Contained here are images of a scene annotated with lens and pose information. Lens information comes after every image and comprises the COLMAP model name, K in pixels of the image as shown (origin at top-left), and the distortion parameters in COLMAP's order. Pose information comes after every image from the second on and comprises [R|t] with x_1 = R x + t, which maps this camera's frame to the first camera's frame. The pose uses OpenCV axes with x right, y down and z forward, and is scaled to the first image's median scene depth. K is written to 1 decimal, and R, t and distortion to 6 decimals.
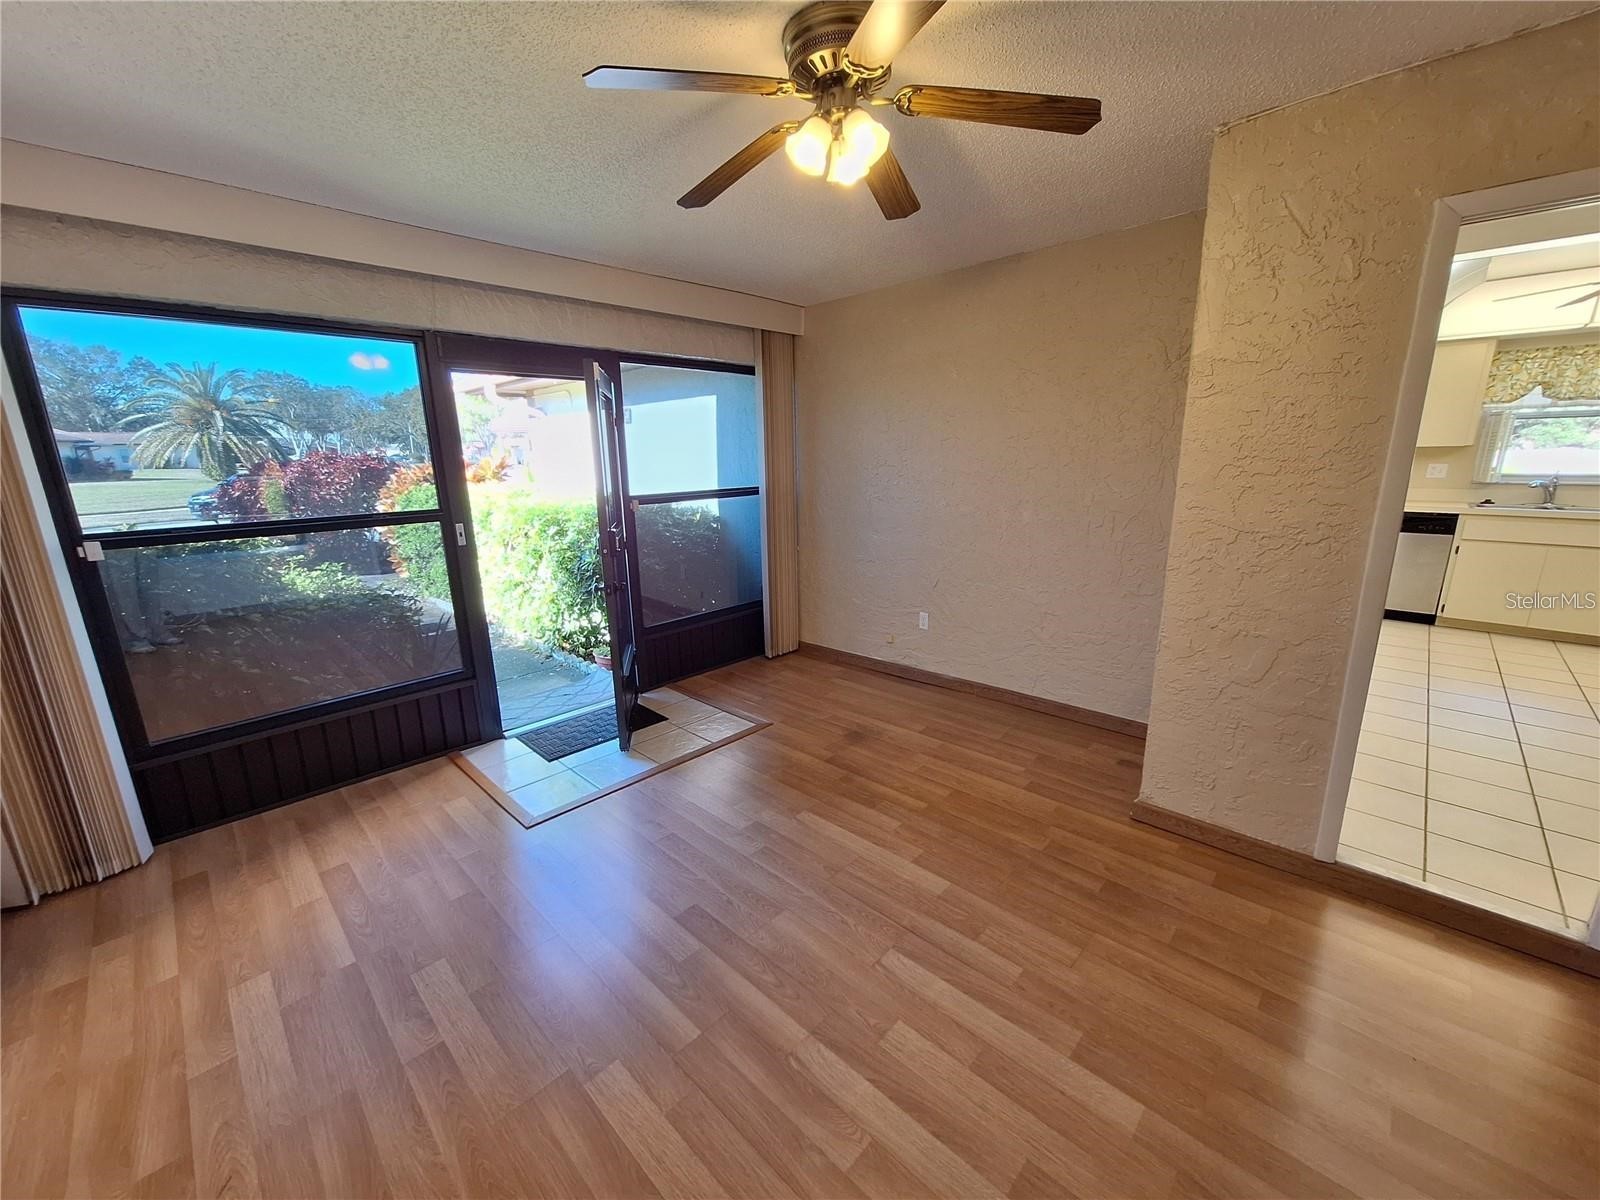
lens RADIAL K [[624.5, 0, 801.0], [0, 624.5, 603.9], [0, 0, 1]] dist [-0.000344, 0.000136]
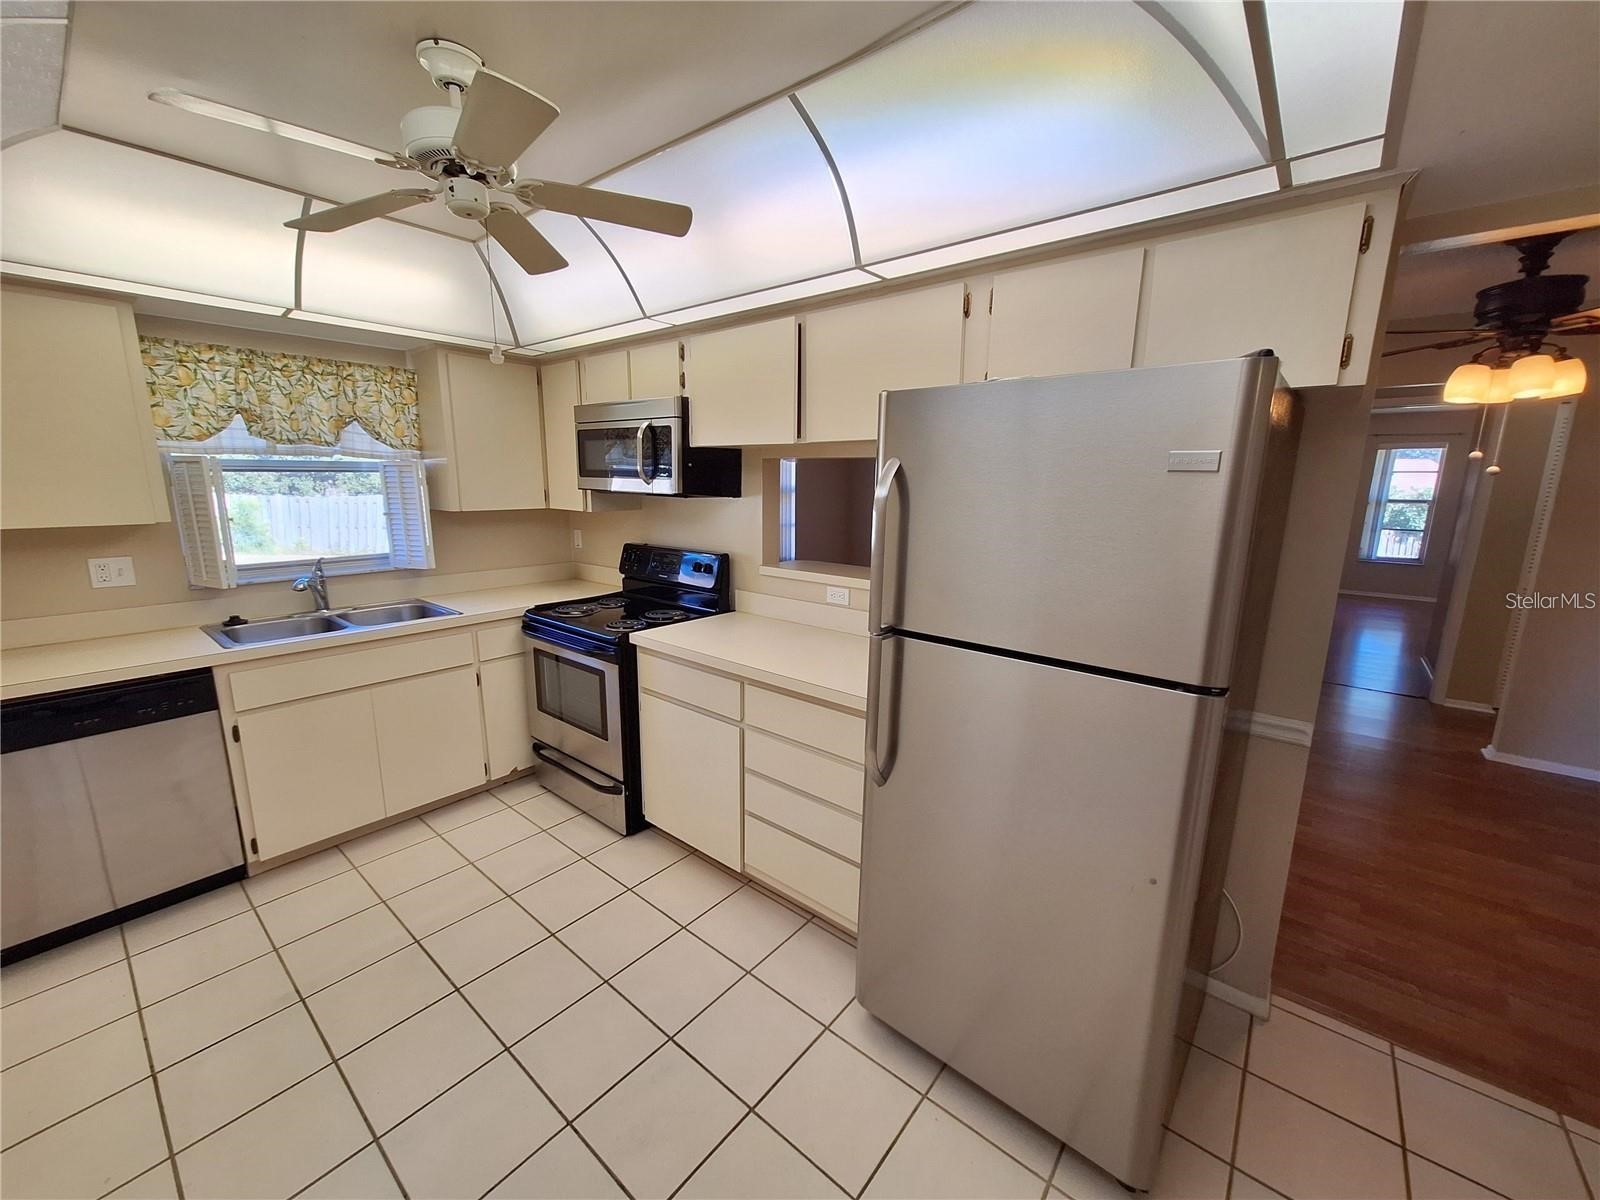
lens RADIAL K [[624.5, 0, 799.6], [0, 624.5, 596.2], [0, 0, 1]] dist [-0.000344, 0.000136]
pose [[-0.086878, -0.171602, 0.981328, 0.611037], [0.230609, 0.954833, 0.187385, -0.199005], [-0.969160, 0.242583, -0.043381, 0.628417]]
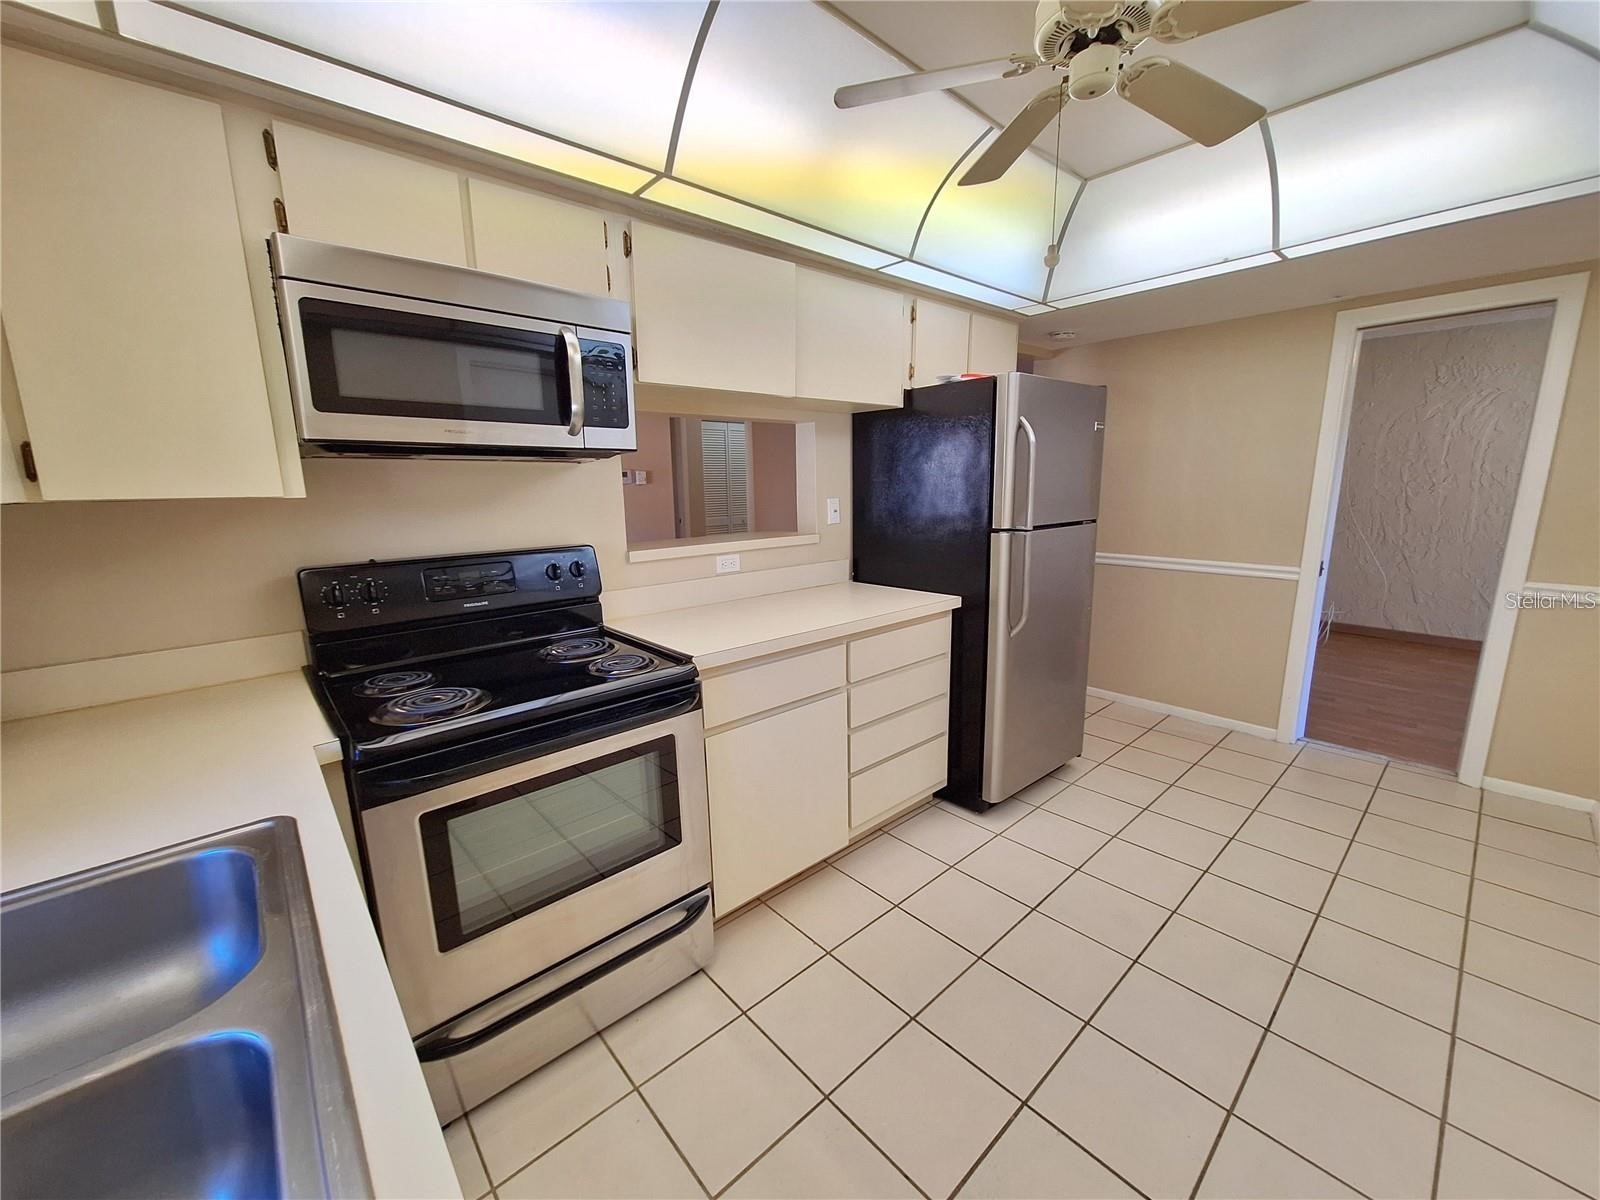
lens RADIAL K [[624.5, 0, 795.3], [0, 624.5, 595.5], [0, 0, 1]] dist [-0.000344, 0.000136]
pose [[-0.996666, 0.017917, 0.079600, 1.112563], [0.049289, 0.909673, 0.412389, -0.287187], [-0.065021, 0.414938, -0.907523, 1.110085]]
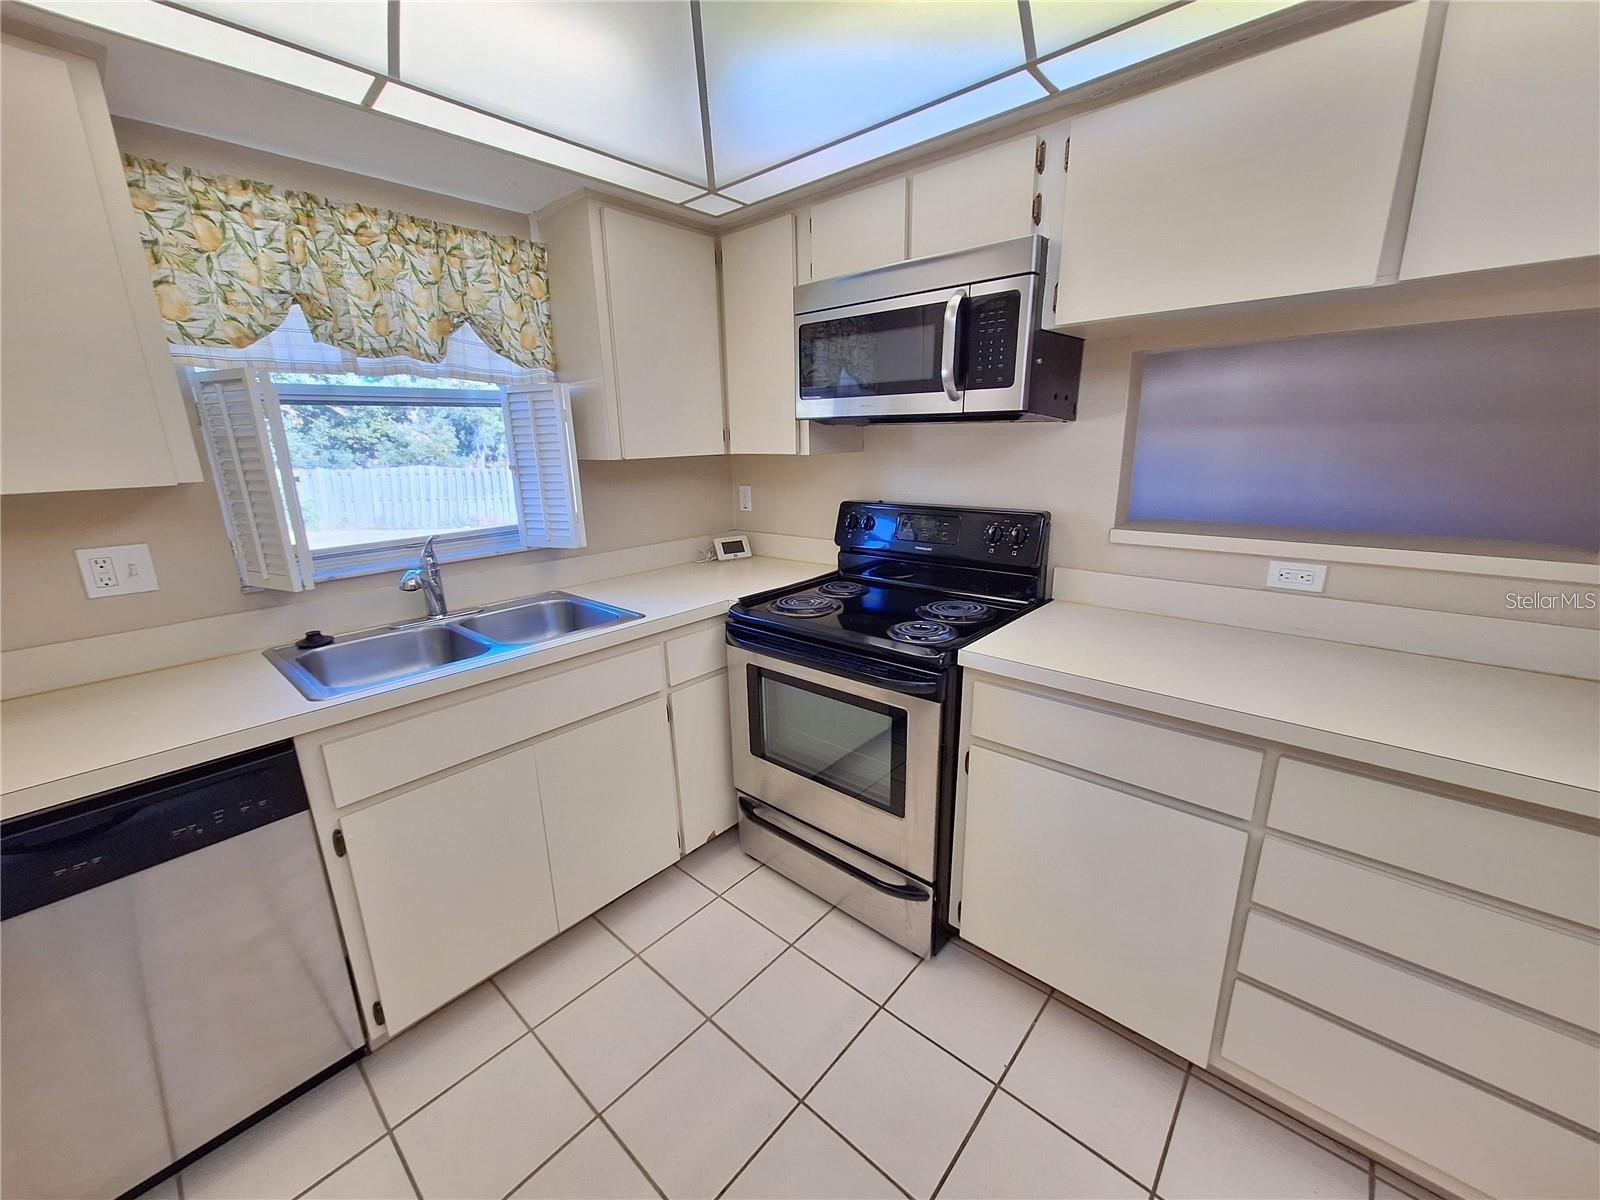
lens RADIAL K [[624.5, 0, 798.0], [0, 624.5, 596.6], [0, 0, 1]] dist [-0.000344, 0.000136]
pose [[-0.051113, -0.228747, 0.972143, 0.873689], [0.262780, 0.936034, 0.234067, -0.226452], [-0.963501, 0.267424, 0.012267, 0.846562]]
